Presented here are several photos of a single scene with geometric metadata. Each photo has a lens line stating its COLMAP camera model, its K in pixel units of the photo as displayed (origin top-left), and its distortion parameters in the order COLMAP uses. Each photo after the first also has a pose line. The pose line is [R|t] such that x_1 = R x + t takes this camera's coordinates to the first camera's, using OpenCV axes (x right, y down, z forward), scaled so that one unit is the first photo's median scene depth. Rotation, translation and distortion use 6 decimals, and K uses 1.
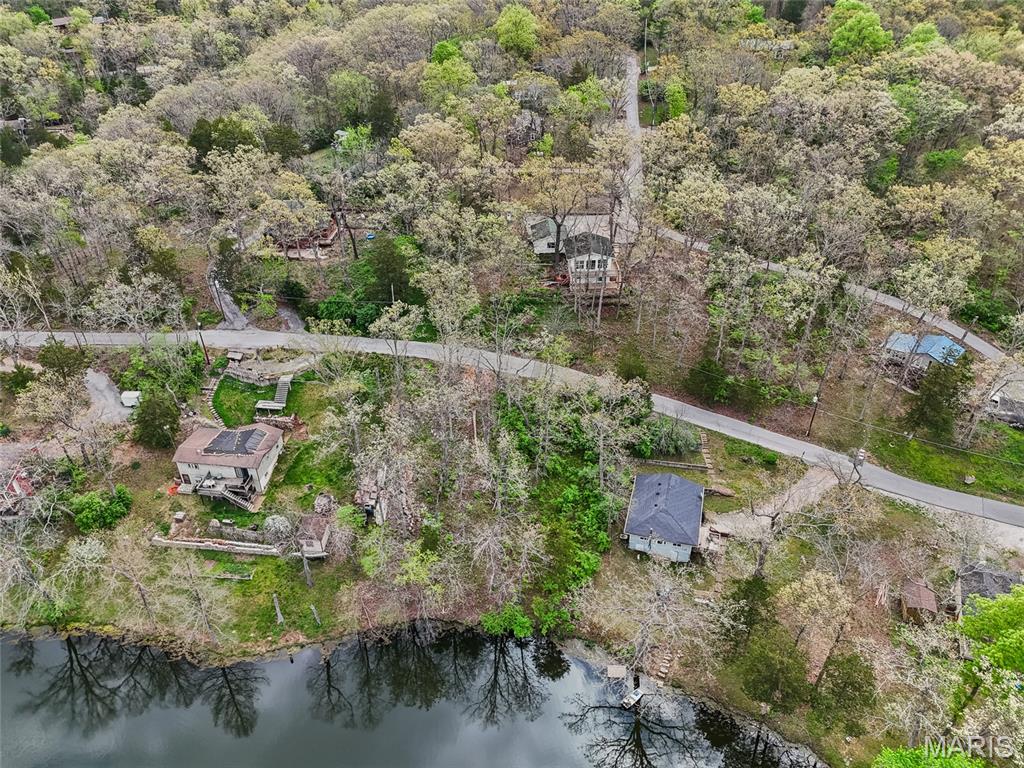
lens RADIAL K [[754.0, 0, 510.9], [0, 754.0, 395.9], [0, 0, 1]] dist [0.081454, -0.073551]
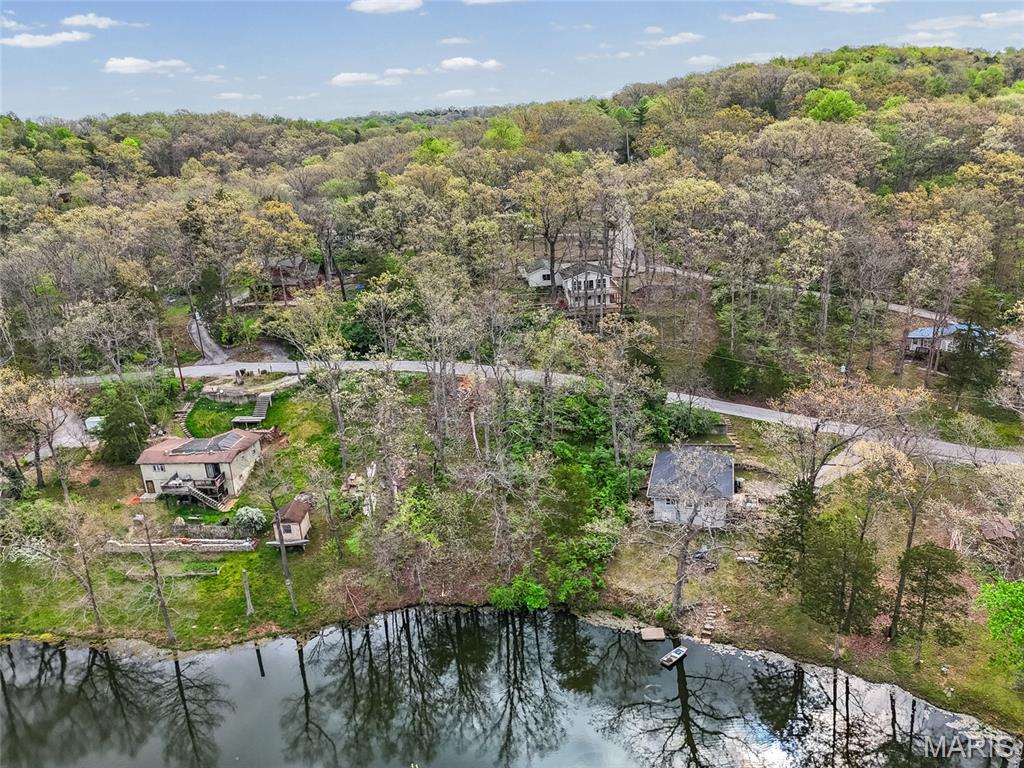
lens RADIAL K [[809.1, 0, 511.9], [0, 809.1, 394.8], [0, 0, 1]] dist [0.083011, -0.081051]
pose [[0.998420, -0.056186, 0.001032, -0.000415], [0.054323, 0.960280, -0.273701, 0.283634], [0.014387, 0.273324, 0.961814, 0.058903]]
